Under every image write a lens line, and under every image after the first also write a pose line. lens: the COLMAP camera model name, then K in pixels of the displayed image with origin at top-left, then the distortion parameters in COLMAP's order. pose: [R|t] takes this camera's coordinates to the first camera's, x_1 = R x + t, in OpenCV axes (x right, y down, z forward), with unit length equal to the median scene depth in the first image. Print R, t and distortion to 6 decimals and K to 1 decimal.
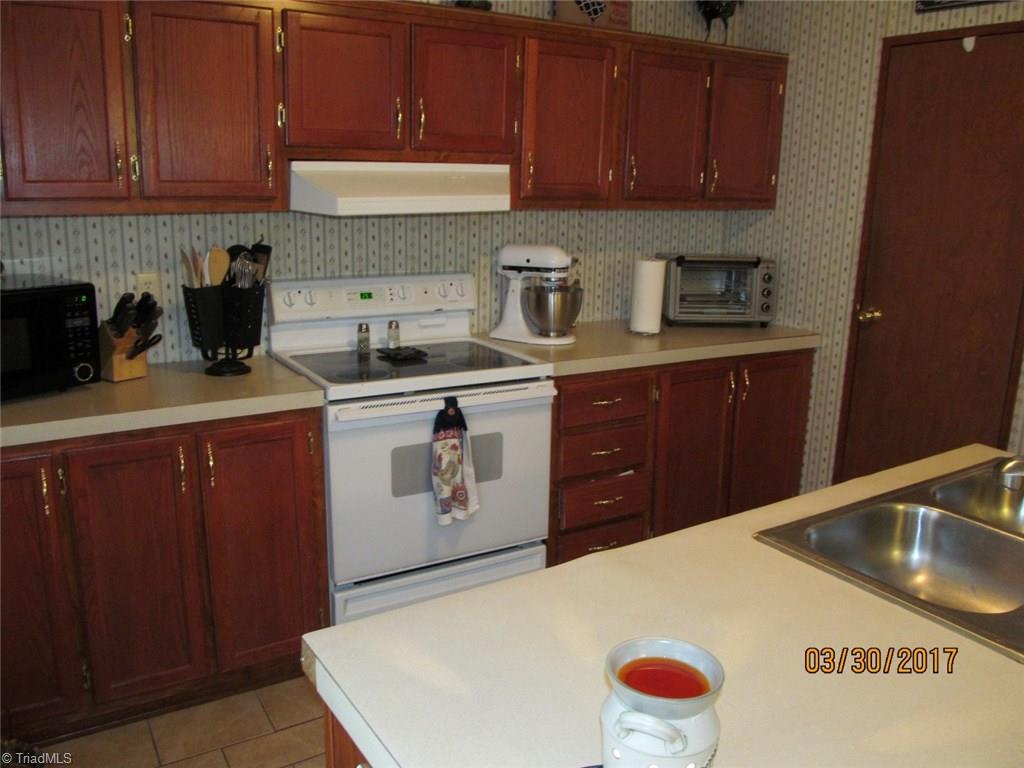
lens RADIAL K [[844.1, 0, 511.9], [0, 844.1, 386.6], [0, 0, 1]] dist [-0.067033, 0.032083]
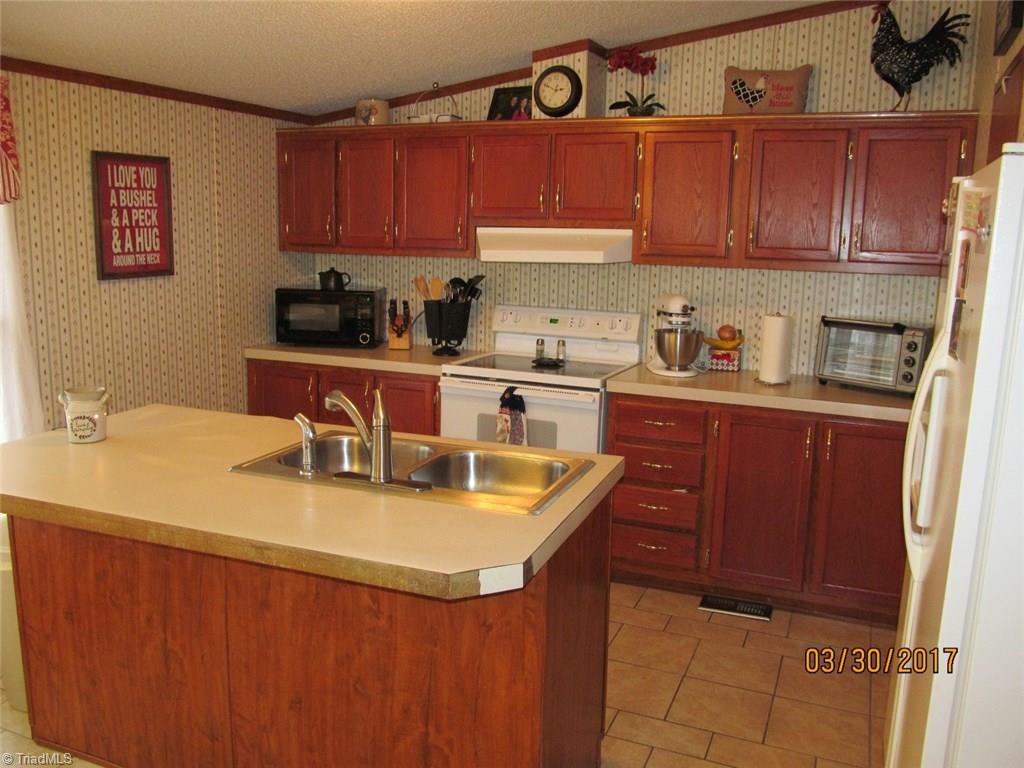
lens RADIAL K [[844.1, 0, 516.9], [0, 844.1, 384.5], [0, 0, 1]] dist [-0.067033, 0.032083]
pose [[0.589372, 0.136656, -0.796220, 0.954444], [-0.204077, 0.978808, 0.016934, -0.015114], [0.781661, 0.152510, 0.604770, 0.110560]]
